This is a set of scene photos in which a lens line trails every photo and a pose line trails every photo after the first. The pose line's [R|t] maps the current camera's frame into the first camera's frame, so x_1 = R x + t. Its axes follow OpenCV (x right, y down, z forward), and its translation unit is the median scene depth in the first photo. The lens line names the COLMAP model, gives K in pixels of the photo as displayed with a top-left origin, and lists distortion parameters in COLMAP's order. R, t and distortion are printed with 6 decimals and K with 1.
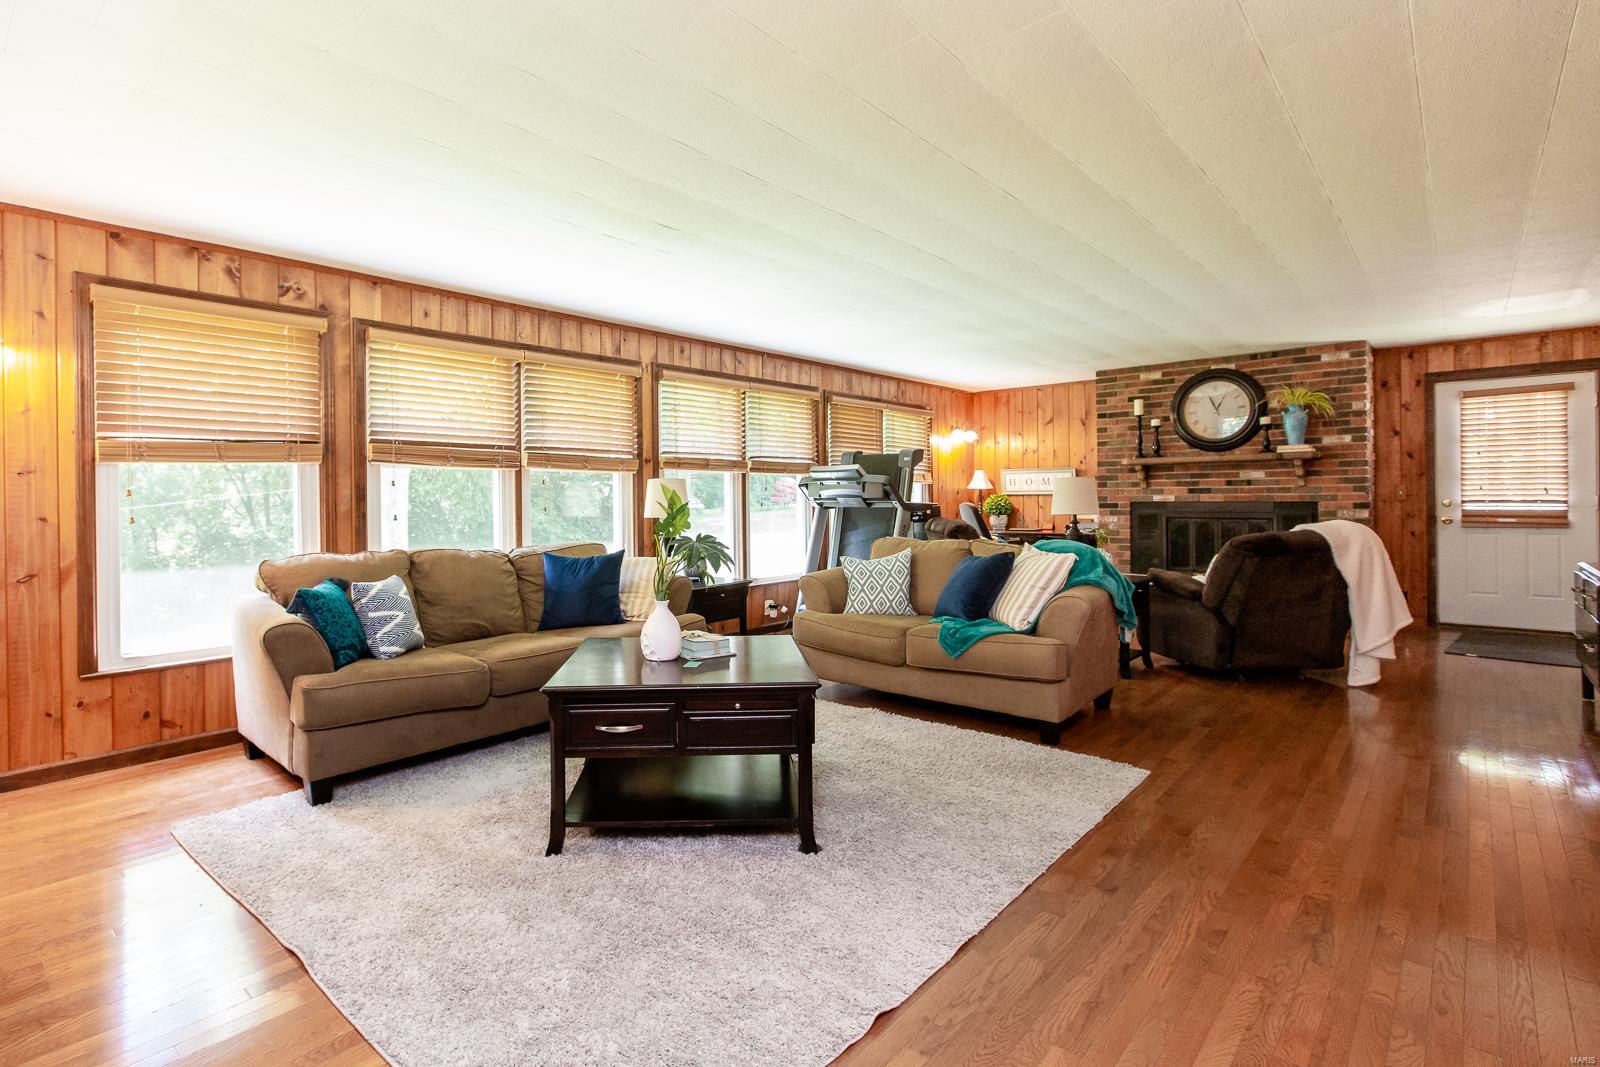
lens RADIAL K [[781.3, 0, 718.3], [0, 781.3, 497.8], [0, 0, 1]] dist [0.005002, -0.000269]
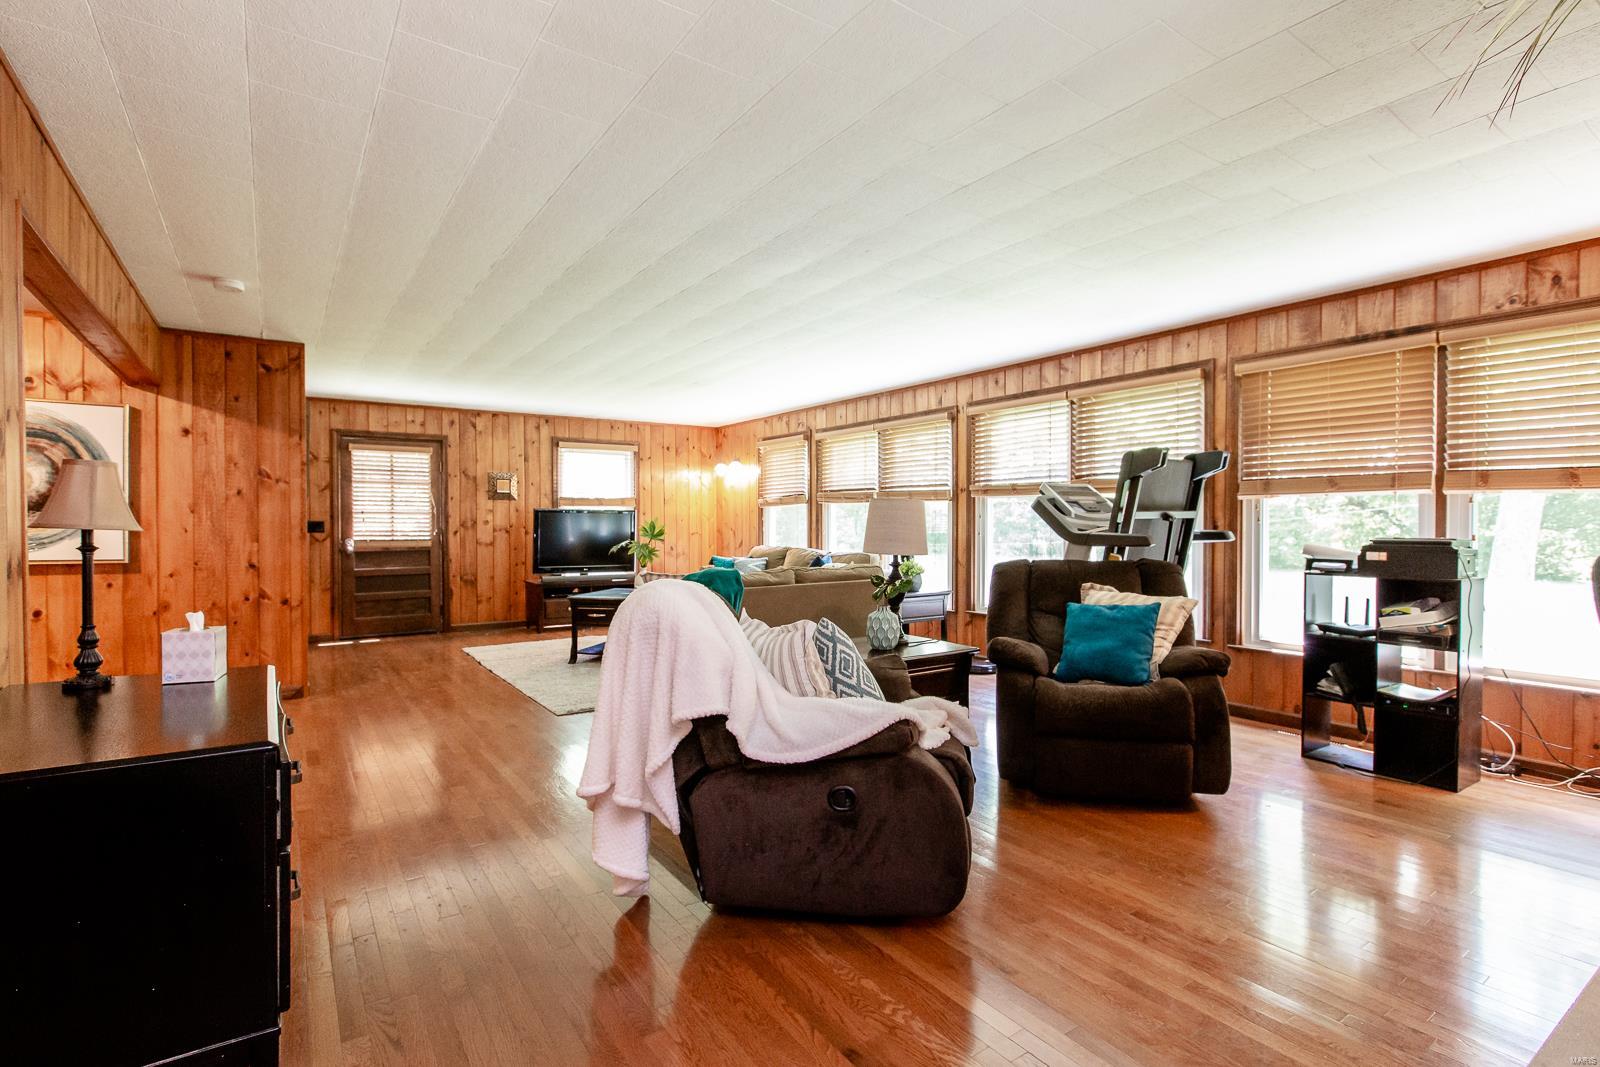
lens RADIAL K [[771.3, 0, 801.0], [0, 771.3, 529.3], [0, 0, 1]] dist [0.000470, 0.000311]
pose [[-0.202613, 0.020617, -0.979042, 0.924823], [0.003225, 0.999787, 0.020387, -0.011386], [0.979254, 0.000973, -0.202636, 0.863827]]
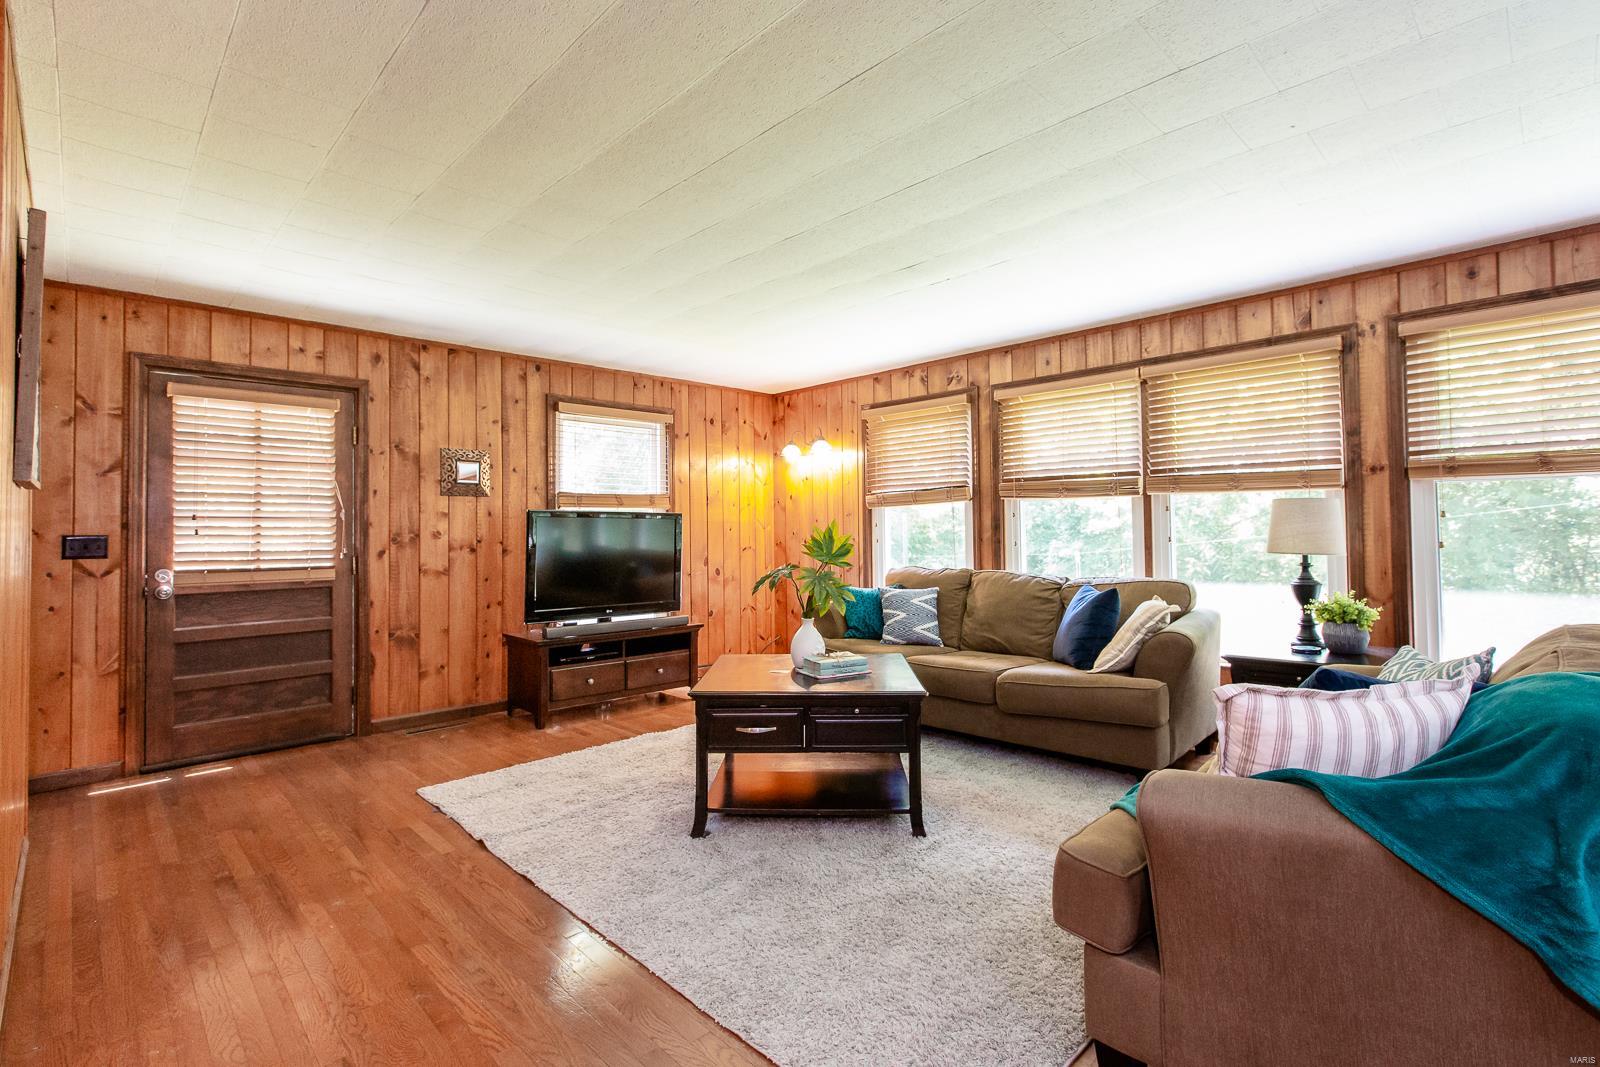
lens RADIAL K [[744.1, 0, 805.3], [0, 744.1, 511.6], [0, 0, 1]] dist [0.001458, 0.000369]
pose [[-0.030409, -0.015607, -0.999416, 0.476824], [0.010626, 0.999817, -0.015936, -0.005620], [0.999481, -0.011104, -0.030237, 0.466351]]
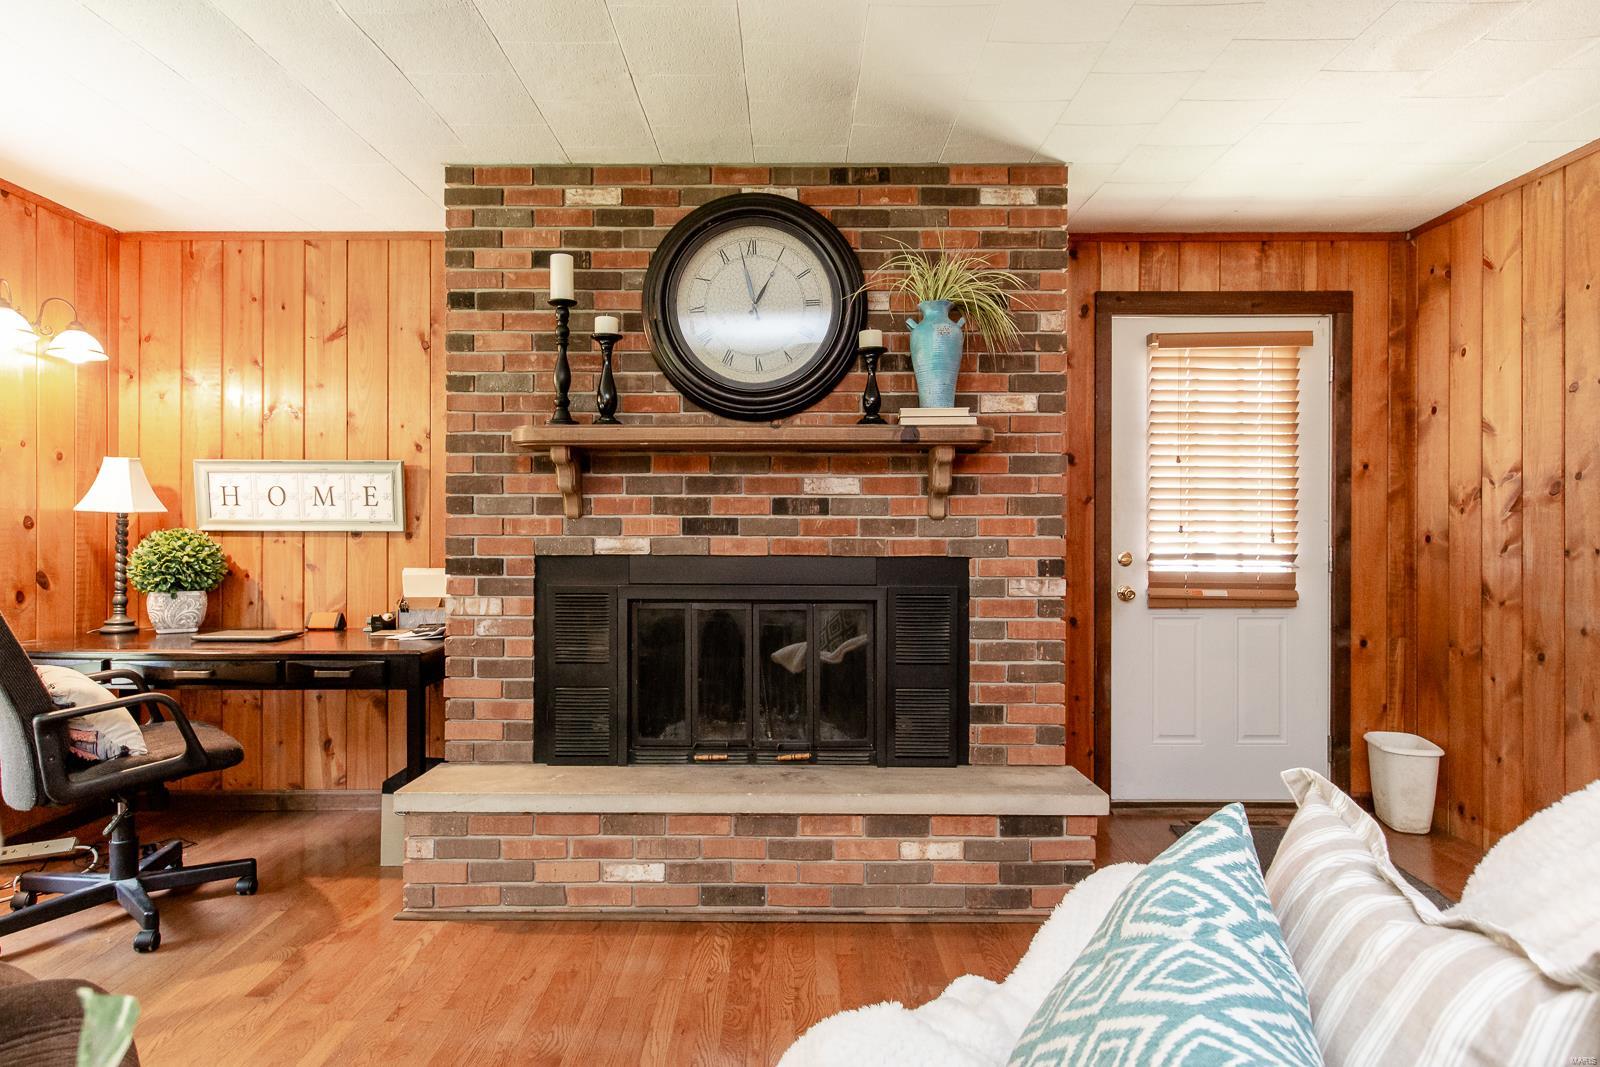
lens RADIAL K [[892.7, 0, 799.1], [0, 892.7, 530.1], [0, 0, 1]] dist [0.004909, 0.000327]
pose [[0.718640, 0.013678, 0.695248, 0.390623], [-0.009365, 0.999906, -0.009992, -0.003759], [-0.695319, 0.000669, 0.718701, 0.738844]]
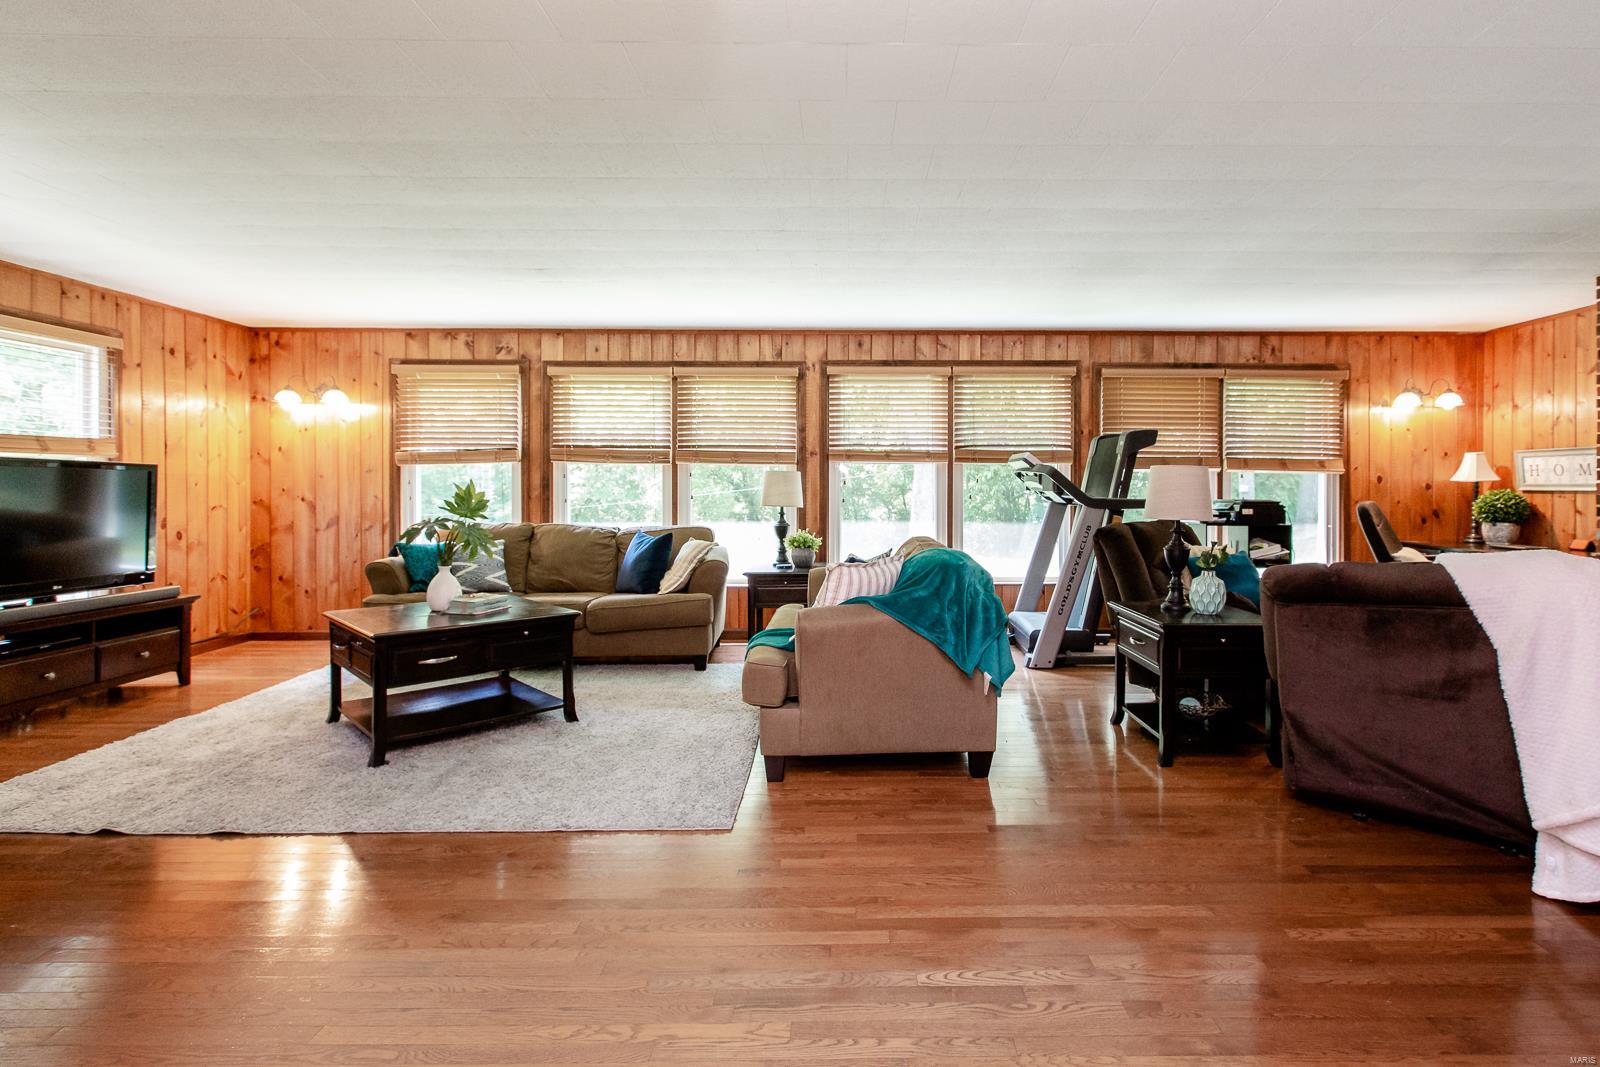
lens RADIAL K [[773.4, 0, 852.1], [0, 773.4, 489.4], [0, 0, 1]] dist [0.001821, 0.000801]
pose [[0.704051, 0.012380, -0.710042, 0.602356], [-0.009220, 0.999923, 0.008292, -0.007025], [0.710090, 0.000708, 0.704111, 0.256543]]
